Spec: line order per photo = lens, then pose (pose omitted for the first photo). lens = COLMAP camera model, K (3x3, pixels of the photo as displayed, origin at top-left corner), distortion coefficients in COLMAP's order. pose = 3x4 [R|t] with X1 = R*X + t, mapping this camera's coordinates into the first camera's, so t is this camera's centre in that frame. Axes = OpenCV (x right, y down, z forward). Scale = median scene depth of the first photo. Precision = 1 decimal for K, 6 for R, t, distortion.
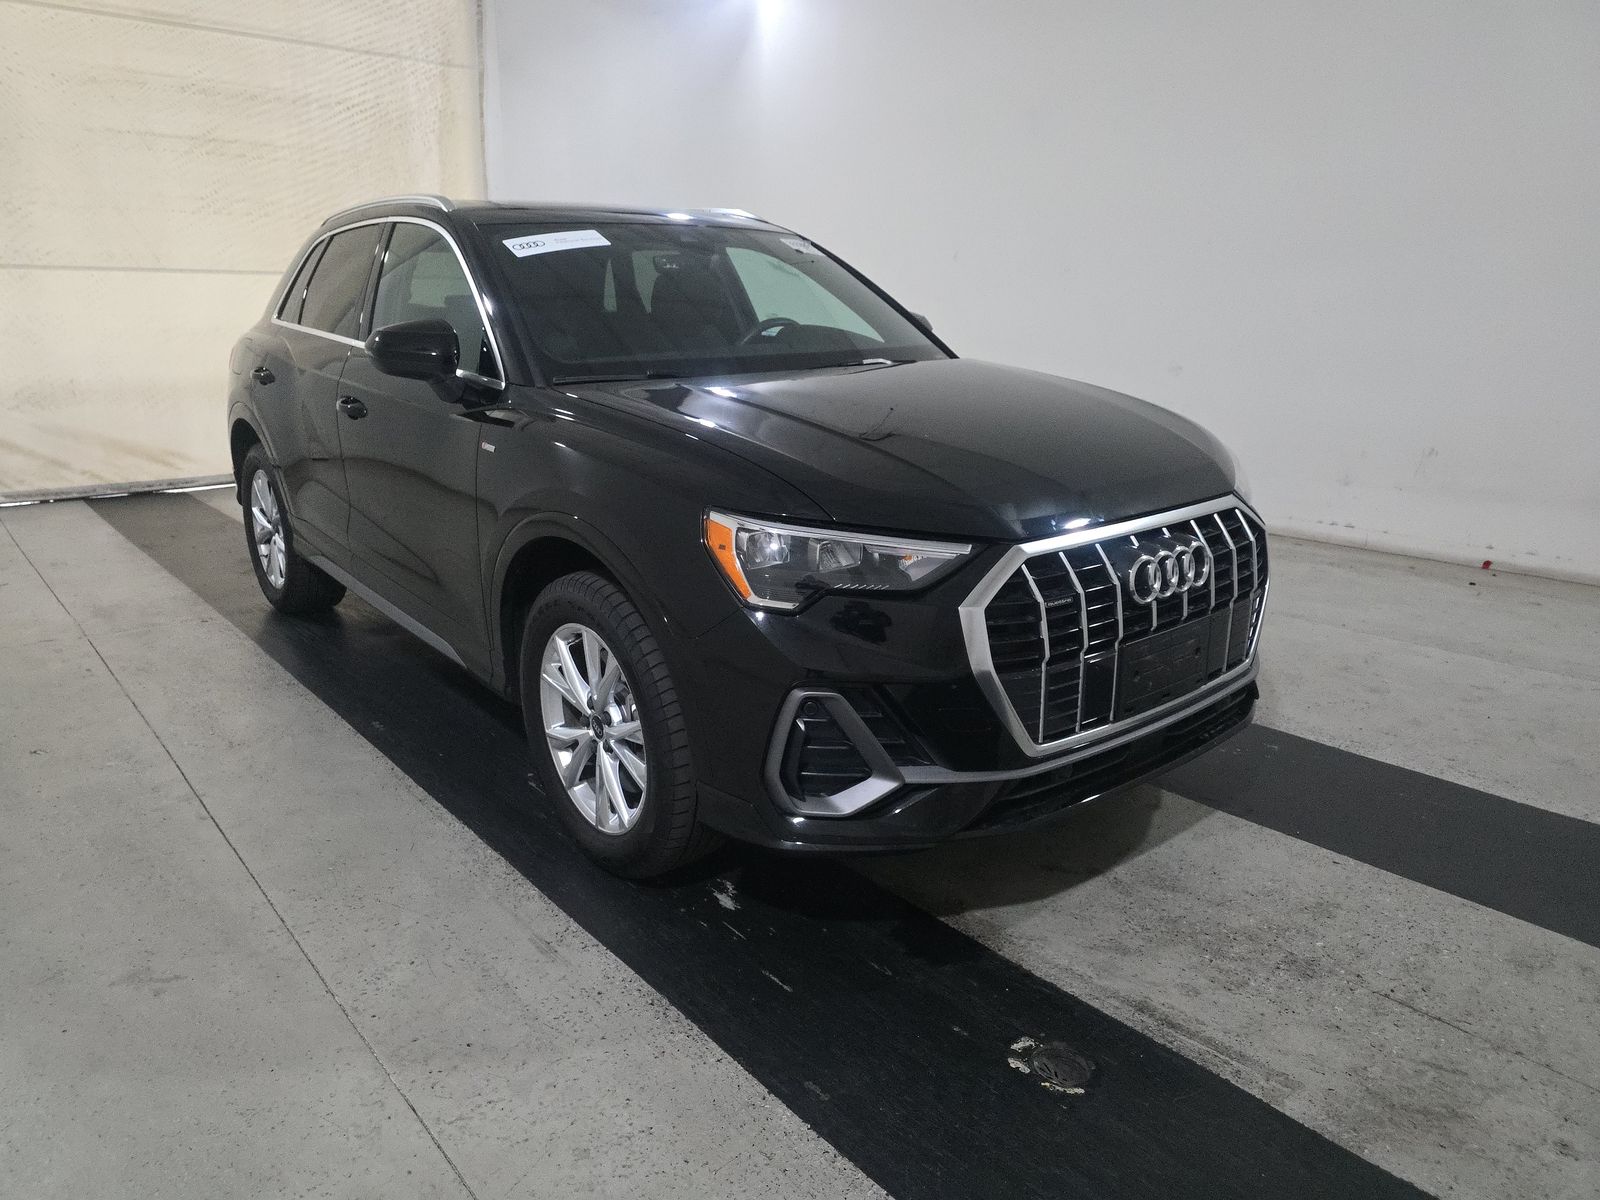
lens RADIAL K [[1109.1, 0, 800.0], [0, 1109.1, 600.0], [0, 0, 1]] dist [0.024802, -0.031889]
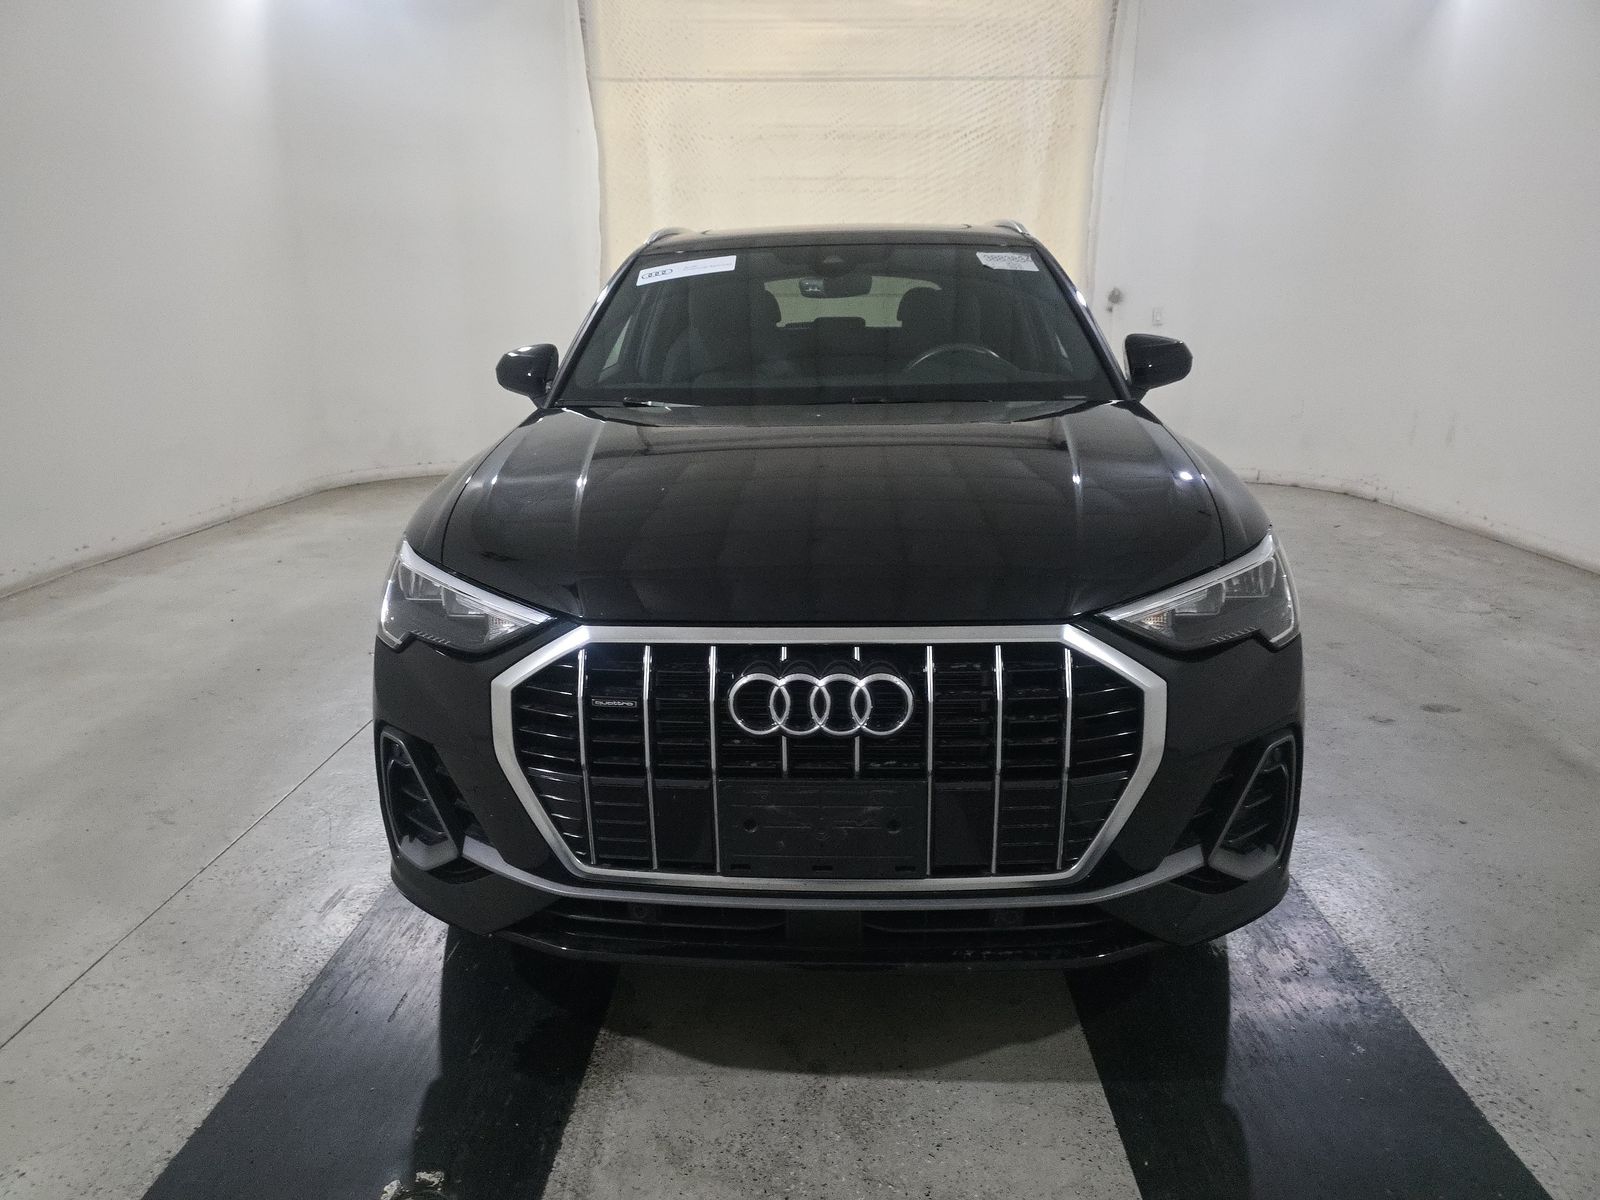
lens RADIAL K [[1112.2, 0, 807.9], [0, 1112.2, 616.4], [0, 0, 1]] dist [0.010909, -0.004019]
pose [[0.721218, 0.175577, -0.670088, 0.282603], [-0.172108, 0.982430, 0.072178, -0.046836], [0.670987, 0.063271, 0.738764, 0.156639]]
